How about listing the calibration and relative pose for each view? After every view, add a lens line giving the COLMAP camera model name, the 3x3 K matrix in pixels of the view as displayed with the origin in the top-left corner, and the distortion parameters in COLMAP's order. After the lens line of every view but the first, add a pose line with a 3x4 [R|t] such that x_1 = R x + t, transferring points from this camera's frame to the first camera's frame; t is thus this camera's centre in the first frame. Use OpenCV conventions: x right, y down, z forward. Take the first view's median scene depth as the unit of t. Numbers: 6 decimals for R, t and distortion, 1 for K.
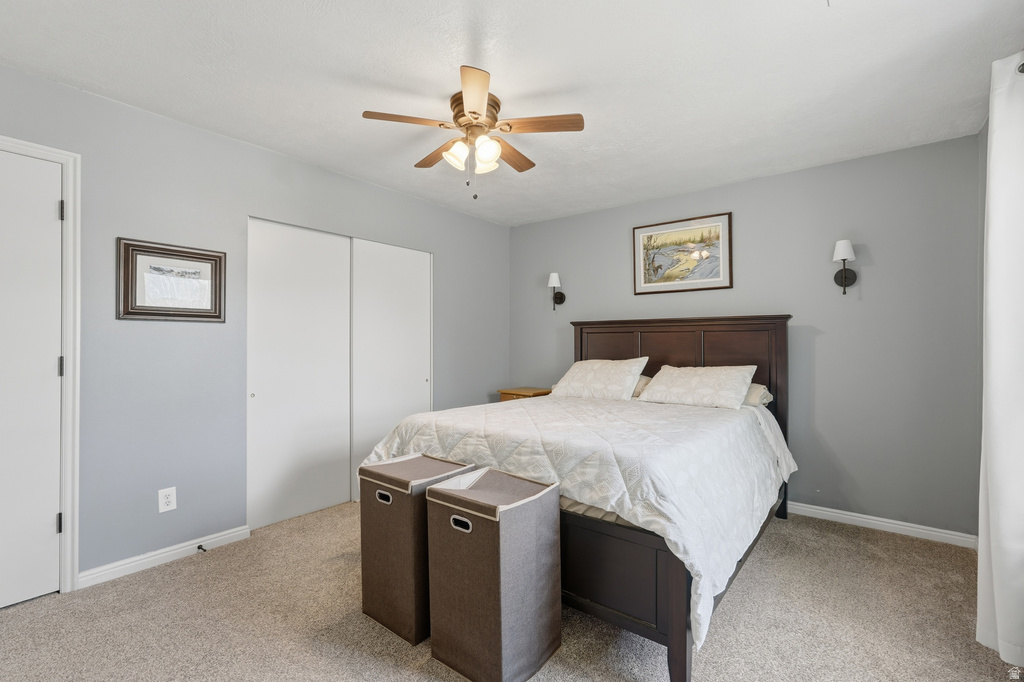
lens RADIAL K [[459.6, 0, 512.8], [0, 459.6, 340.6], [0, 0, 1]] dist [-0.007313, 0.003131]
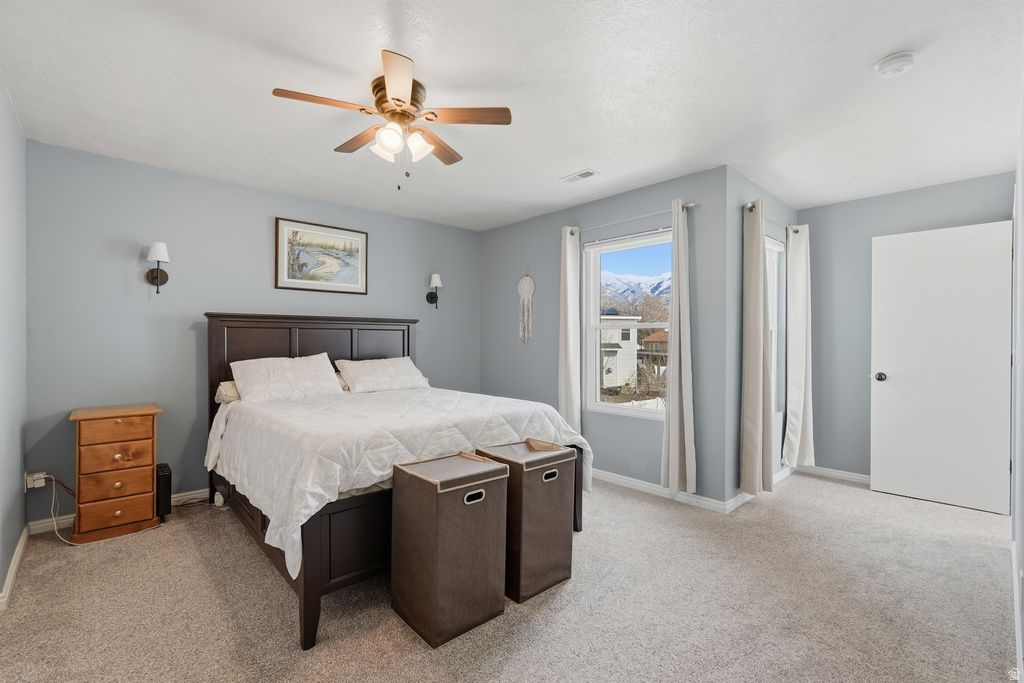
lens RADIAL K [[459.6, 0, 512.7], [0, 459.6, 340.5], [0, 0, 1]] dist [-0.007313, 0.003131]
pose [[0.173413, -0.000985, 0.984849, -0.629465], [-0.008293, 0.999963, 0.002461, 0.001325], [-0.984814, -0.008595, 0.173398, 0.382899]]
